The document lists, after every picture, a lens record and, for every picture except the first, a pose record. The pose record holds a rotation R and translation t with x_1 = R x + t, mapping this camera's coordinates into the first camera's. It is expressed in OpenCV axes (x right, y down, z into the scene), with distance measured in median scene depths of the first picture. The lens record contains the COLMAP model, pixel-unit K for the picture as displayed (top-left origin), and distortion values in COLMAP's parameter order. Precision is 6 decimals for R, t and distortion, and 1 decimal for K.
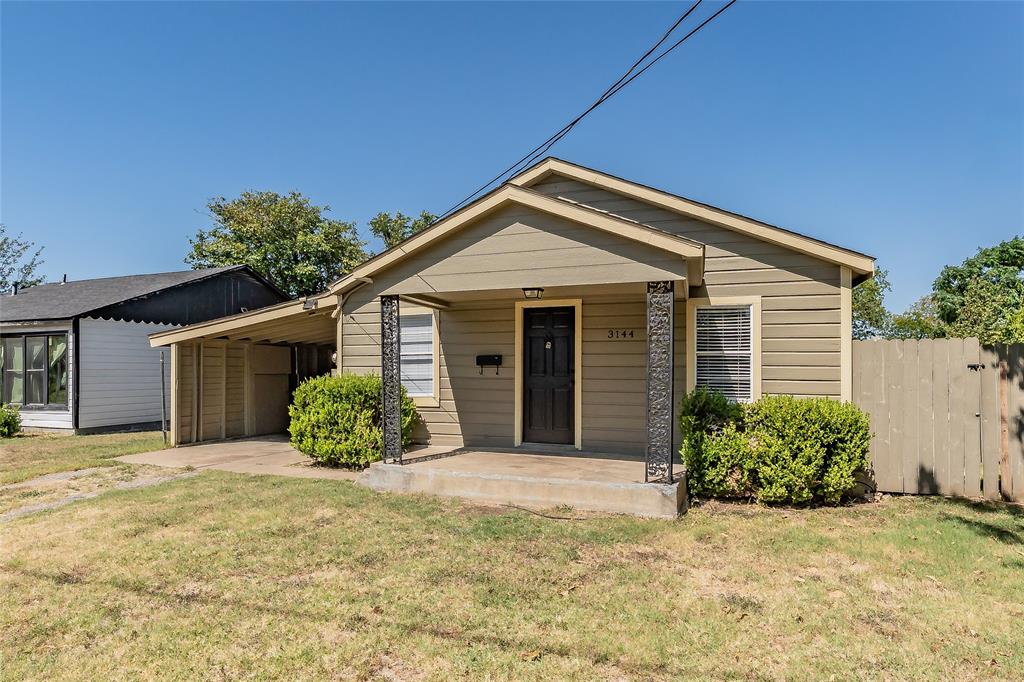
lens RADIAL K [[385.9, 0, 511.9], [0, 385.9, 350.0], [0, 0, 1]] dist [-0.002006, -0.000066]
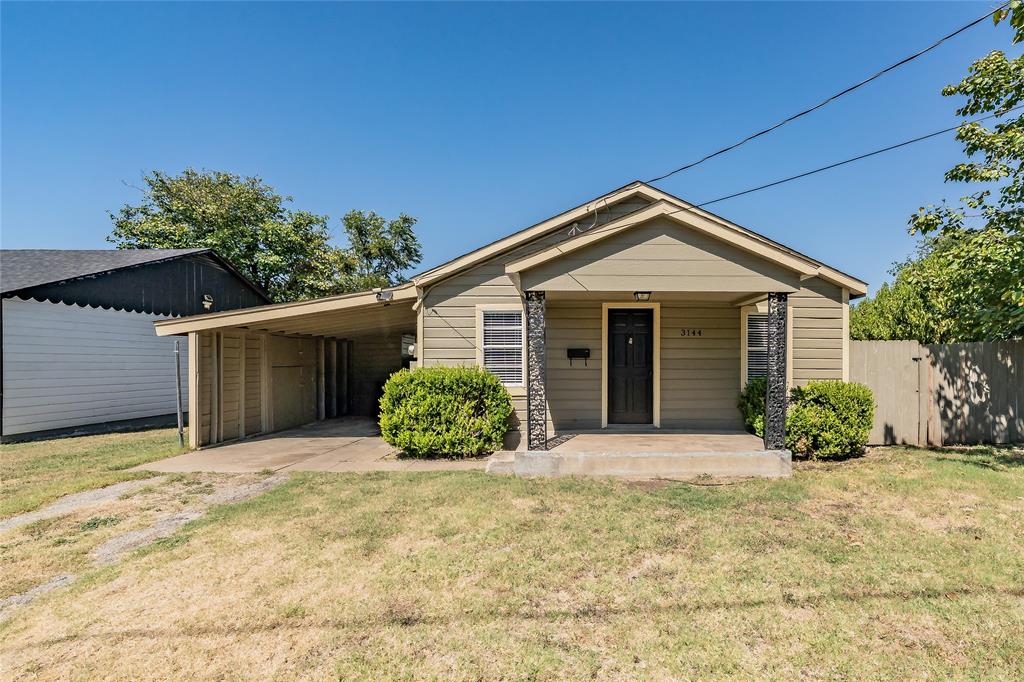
lens RADIAL K [[327.8, 0, 511.2], [0, 327.8, 348.9], [0, 0, 1]] dist [-0.001806, 0.000186]
pose [[0.965423, 0.008319, 0.260555, -0.508950], [-0.011729, 0.999865, 0.011534, 0.004559], [-0.260423, -0.014191, 0.965390, 0.123770]]
